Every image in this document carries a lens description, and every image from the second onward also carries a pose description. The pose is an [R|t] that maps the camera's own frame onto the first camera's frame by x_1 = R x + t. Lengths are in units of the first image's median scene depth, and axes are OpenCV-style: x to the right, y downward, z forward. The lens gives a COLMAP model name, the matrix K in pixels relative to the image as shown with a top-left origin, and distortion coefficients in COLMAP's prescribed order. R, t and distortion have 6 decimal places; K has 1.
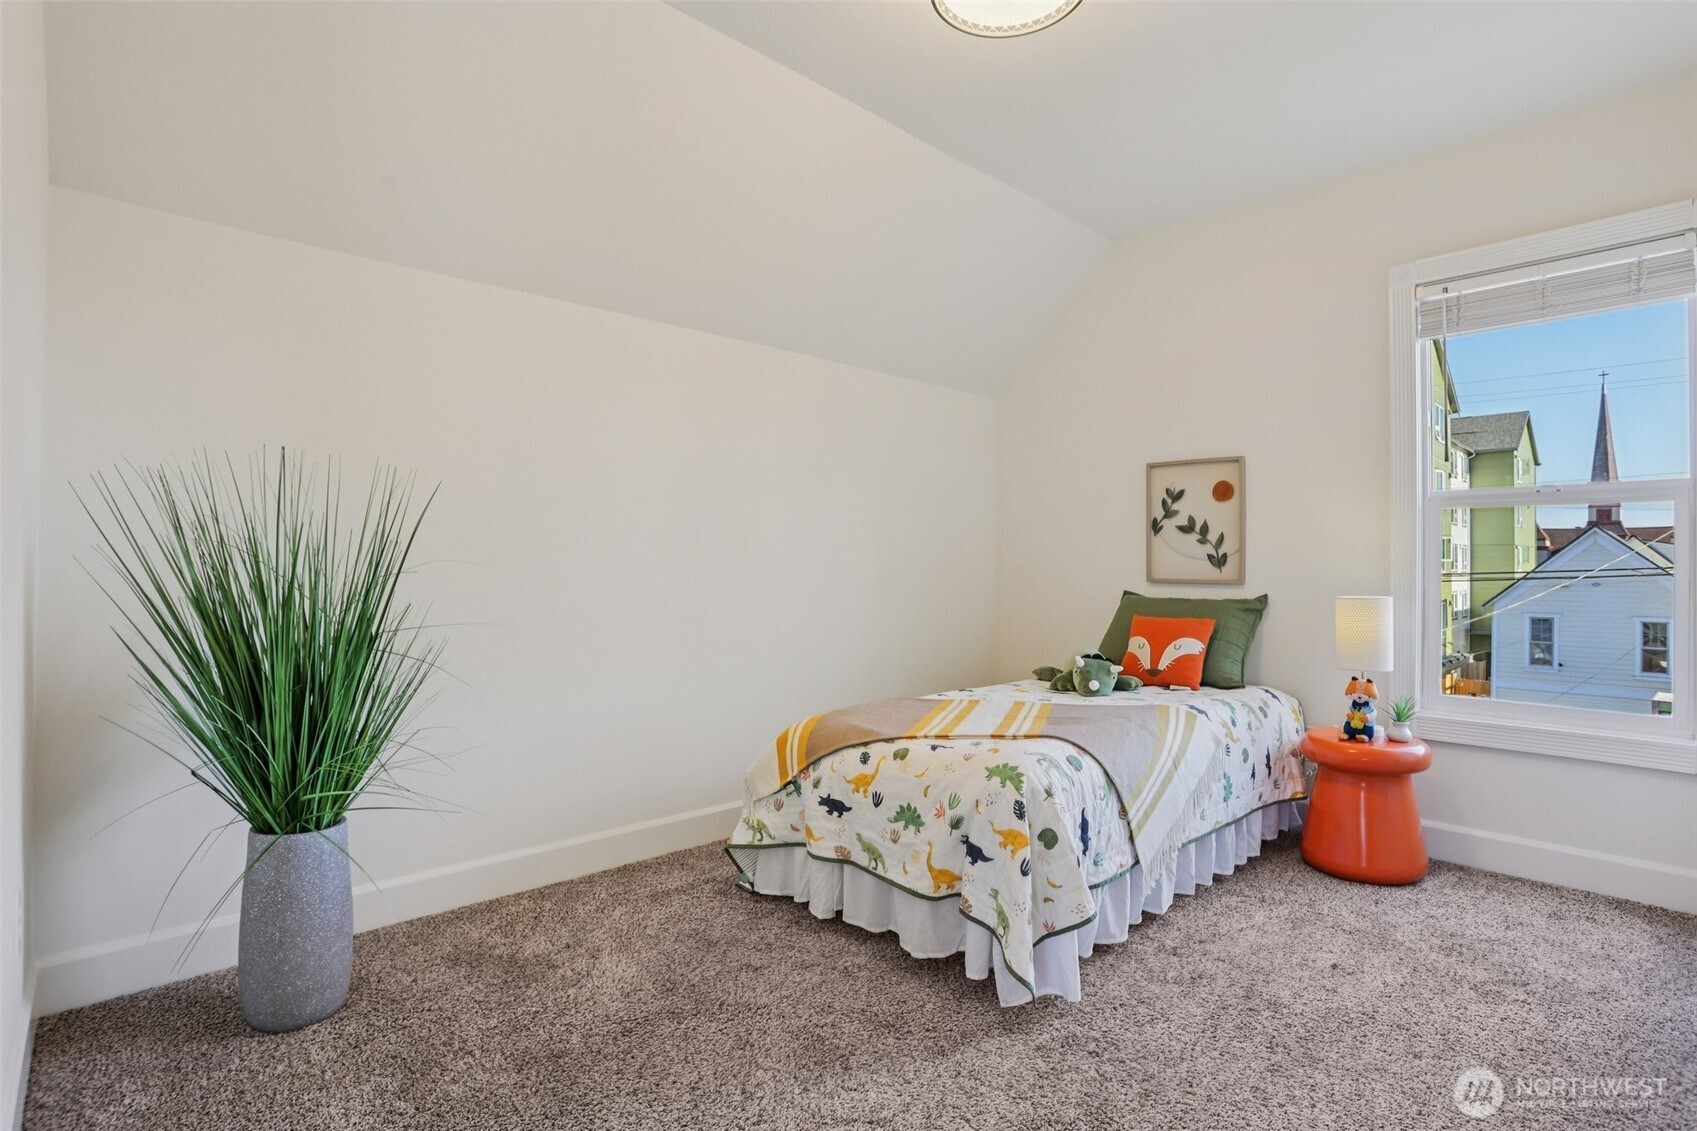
lens RADIAL K [[838.5, 0, 853.9], [0, 838.5, 563.2], [0, 0, 1]] dist [-0.060186, 0.018687]
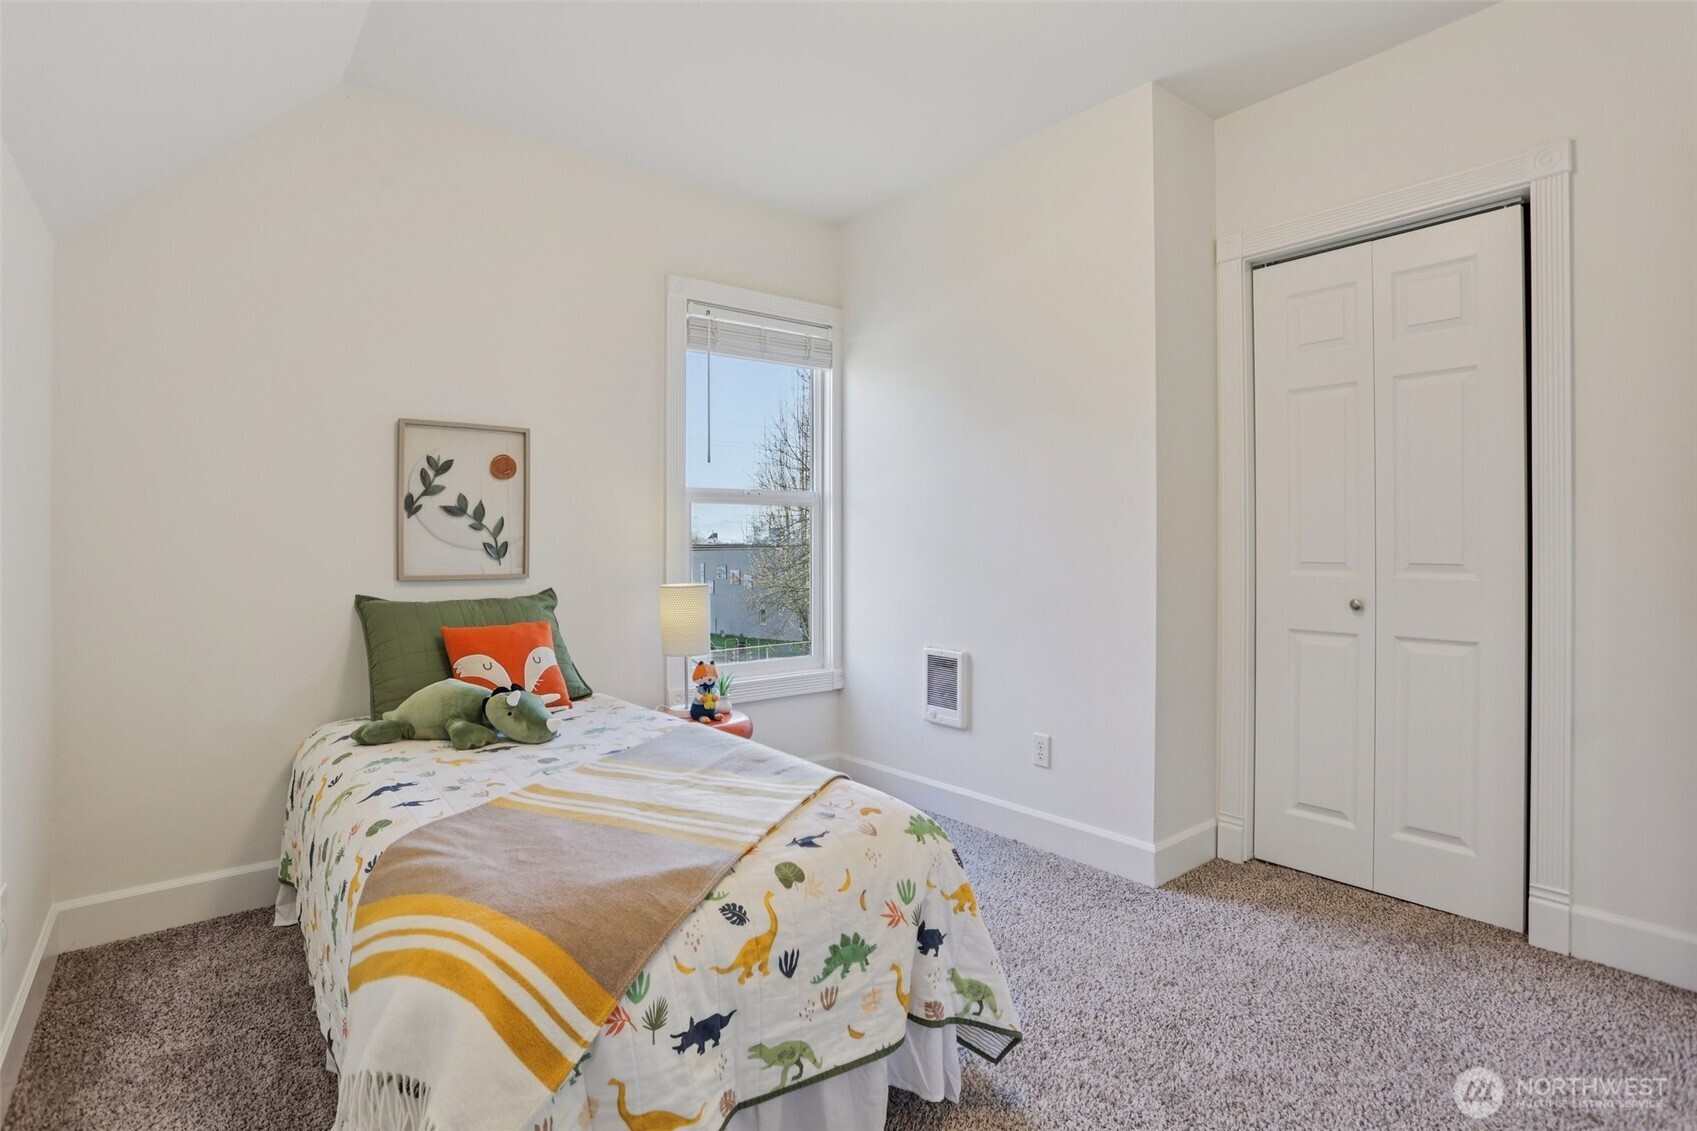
lens RADIAL K [[838.5, 0, 852.7], [0, 838.5, 549.6], [0, 0, 1]] dist [-0.060186, 0.018687]
pose [[0.078287, -0.012667, 0.996850, -0.359154], [0.004114, 0.999915, 0.012383, -0.013277], [-0.996922, 0.003131, 0.078332, 0.587453]]
